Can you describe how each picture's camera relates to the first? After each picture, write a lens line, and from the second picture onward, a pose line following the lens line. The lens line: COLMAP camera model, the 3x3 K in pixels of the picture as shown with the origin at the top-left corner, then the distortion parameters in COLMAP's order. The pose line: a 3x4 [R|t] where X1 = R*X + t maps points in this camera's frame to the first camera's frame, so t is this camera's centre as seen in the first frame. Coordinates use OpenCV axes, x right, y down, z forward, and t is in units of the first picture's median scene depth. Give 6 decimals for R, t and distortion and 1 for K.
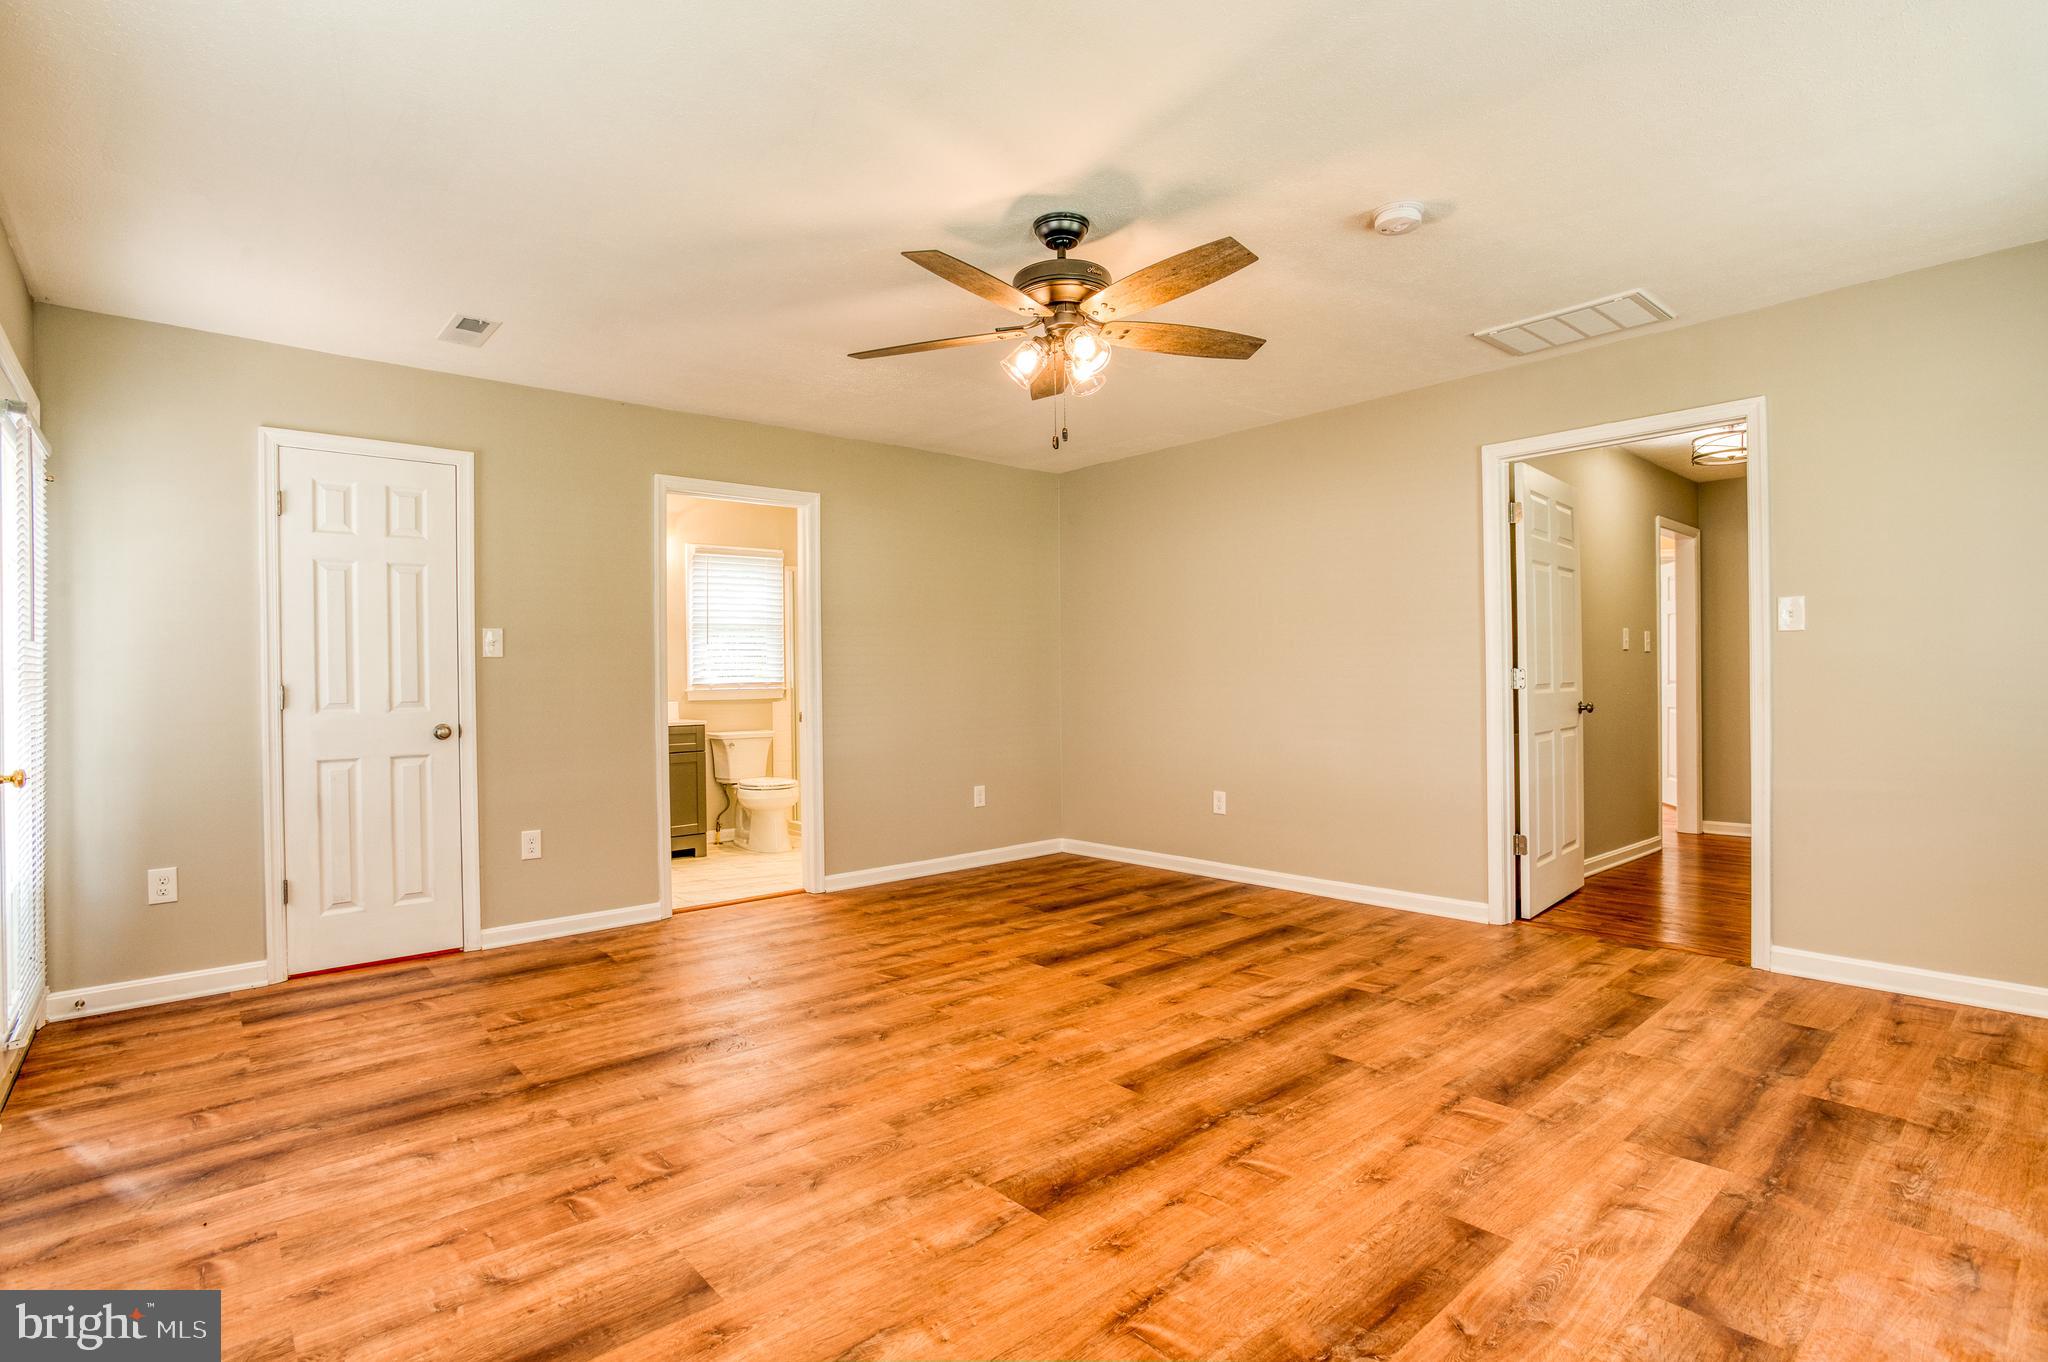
lens RADIAL K [[986.9, 0, 1033.7], [0, 986.9, 665.9], [0, 0, 1]] dist [-0.046245, 0.017355]
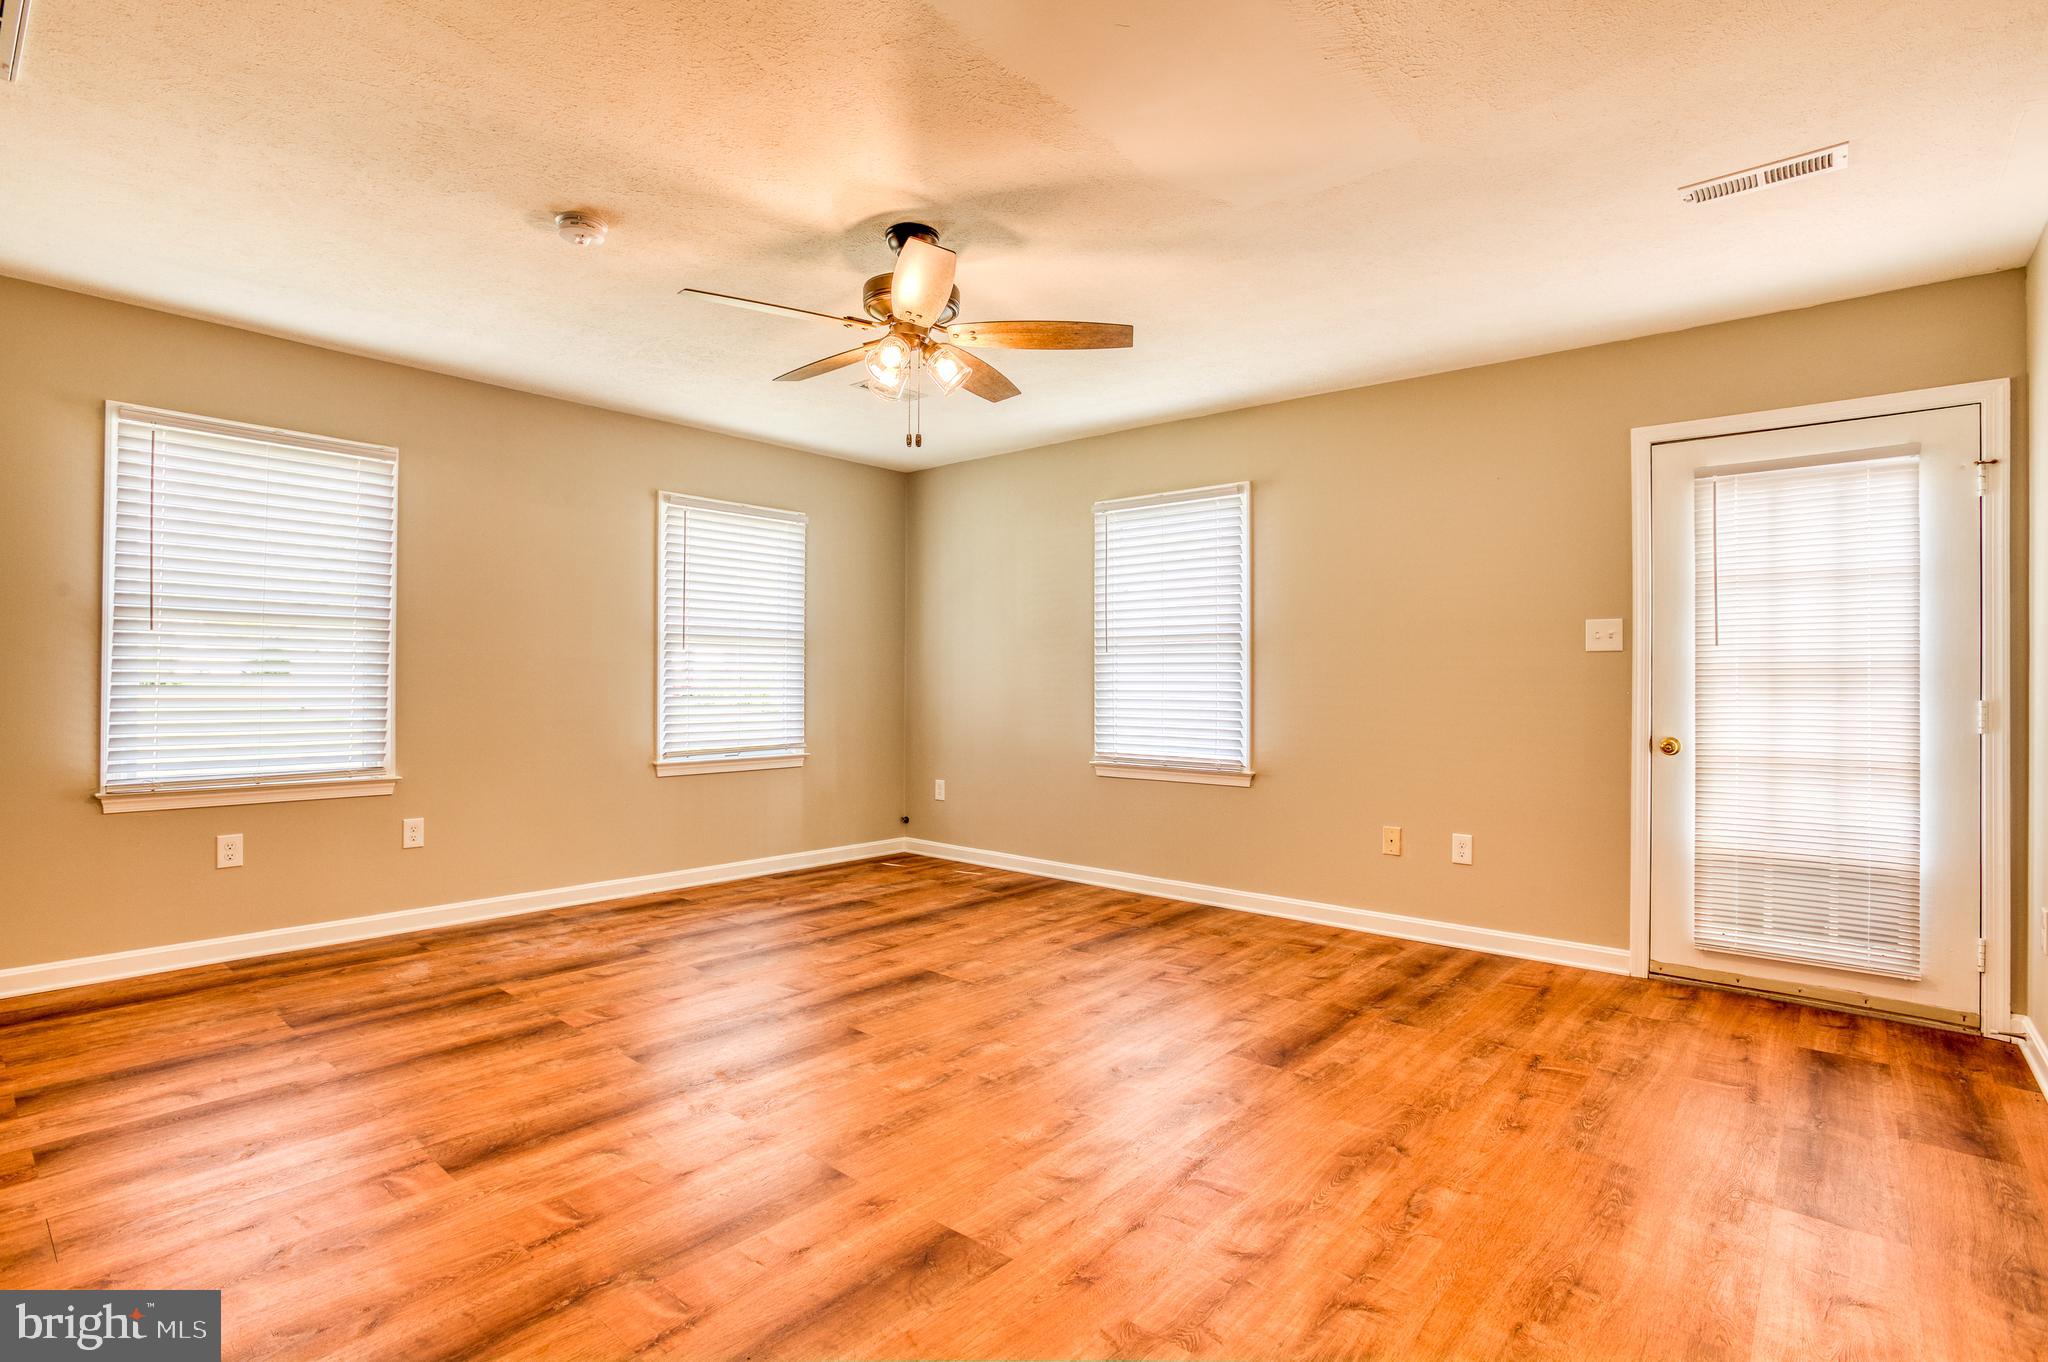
lens RADIAL K [[986.9, 0, 1024.5], [0, 986.9, 681.1], [0, 0, 1]] dist [-0.046245, 0.017355]
pose [[-0.990766, 0.005602, -0.135467, 0.051932], [0.007282, 0.999903, -0.011914, 0.028718], [0.135387, -0.012790, -0.990710, 2.005768]]
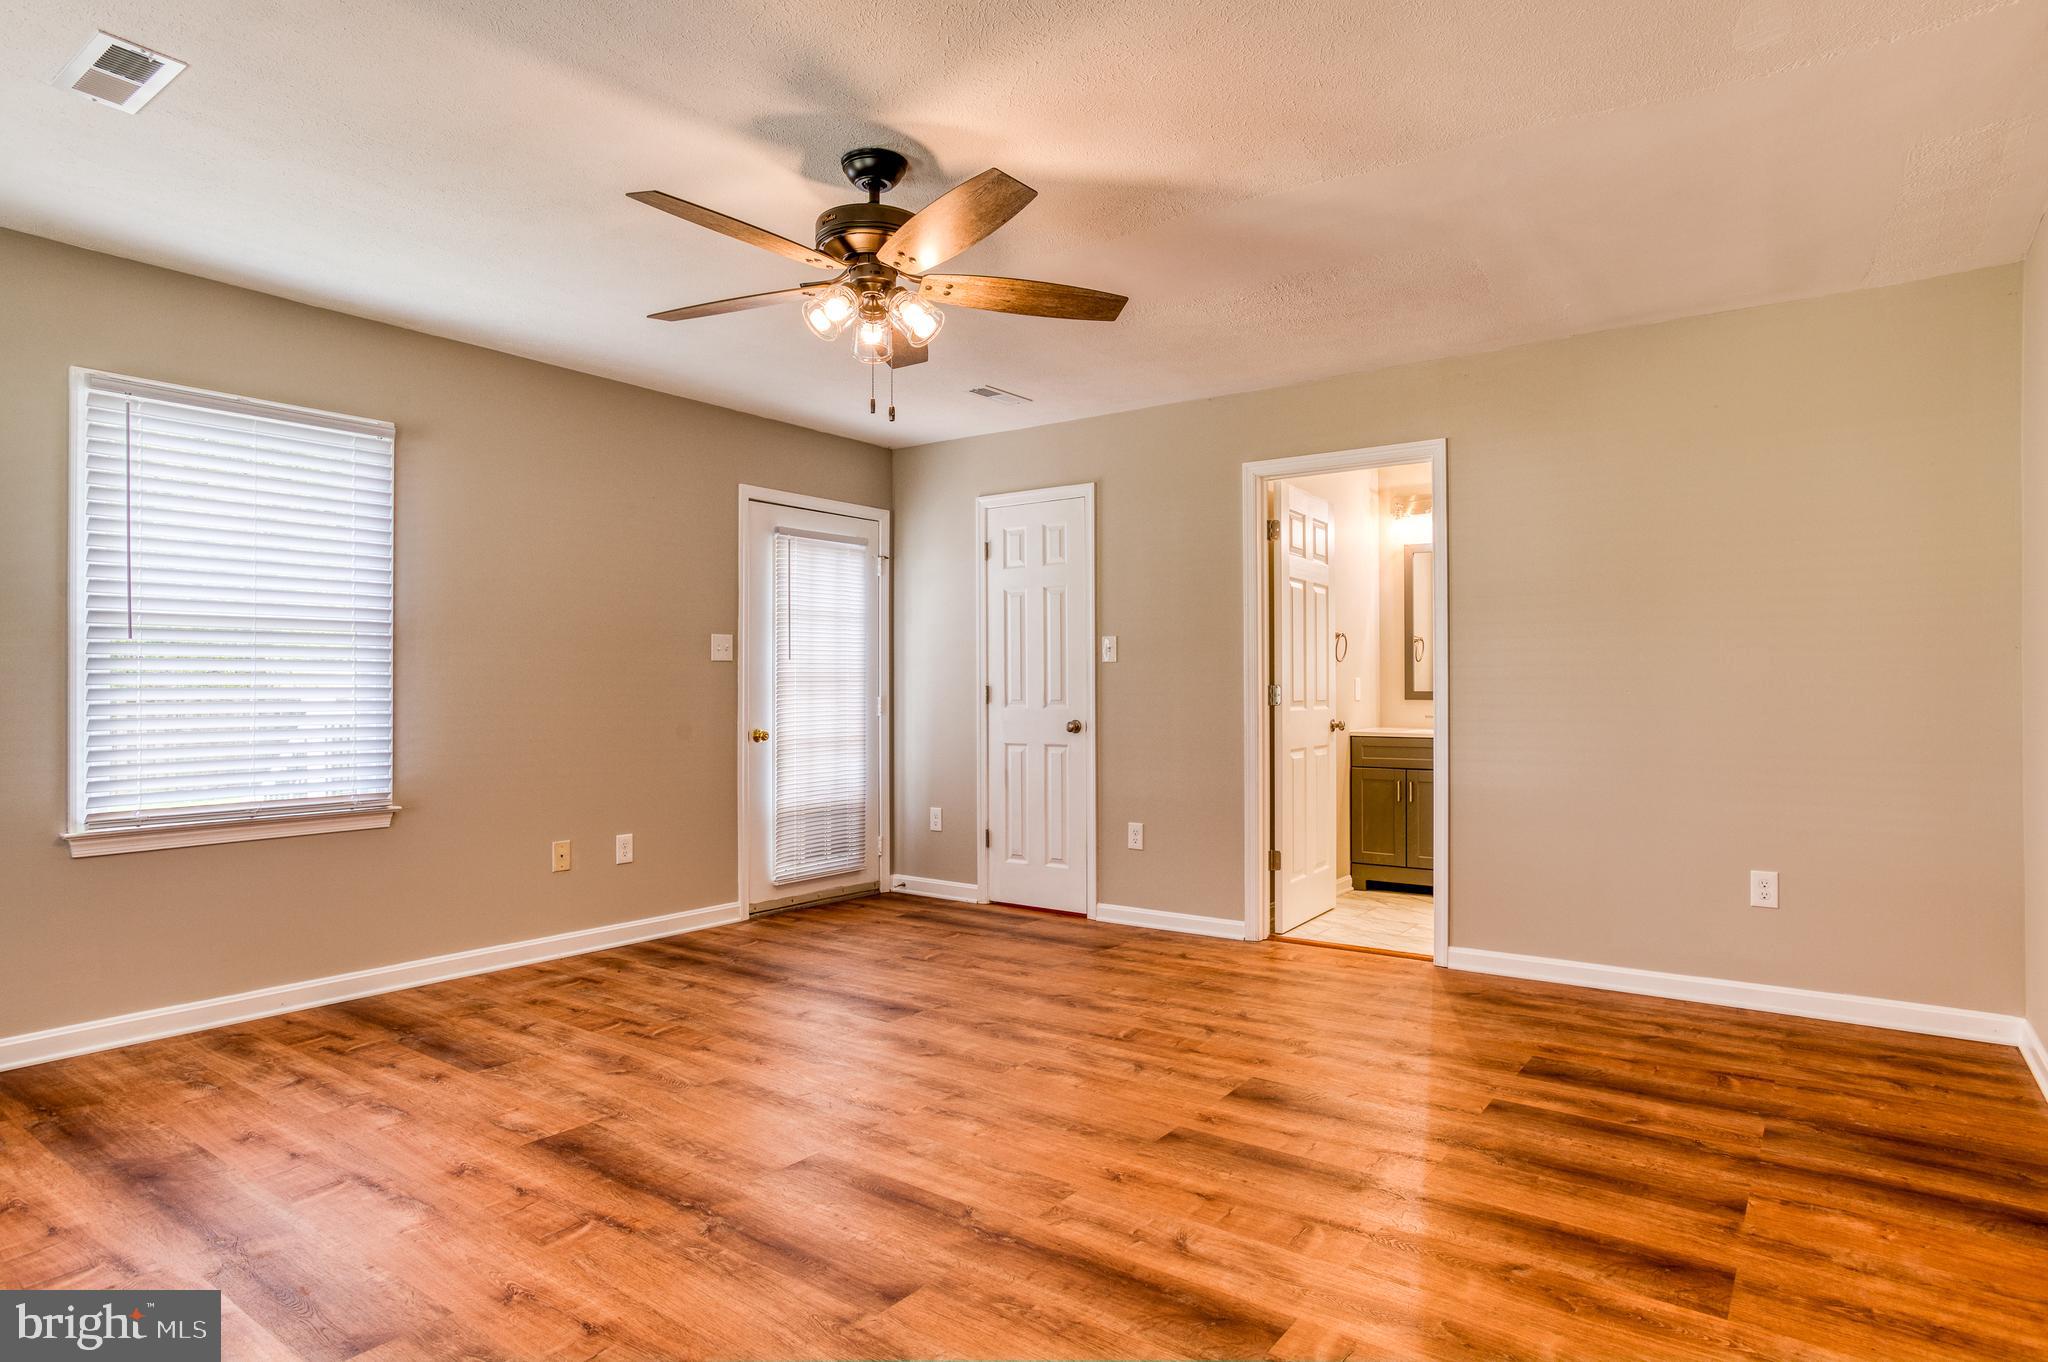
lens RADIAL K [[1139.5, 0, 1019.3], [0, 1139.5, 680.5], [0, 0, 1]] dist [-0.029462, 0.007510]
pose [[0.204637, 0.005087, -0.978825, 1.017613], [0.011016, 0.999911, 0.007500, 0.001909], [0.978776, -0.012317, 0.204563, 0.912956]]
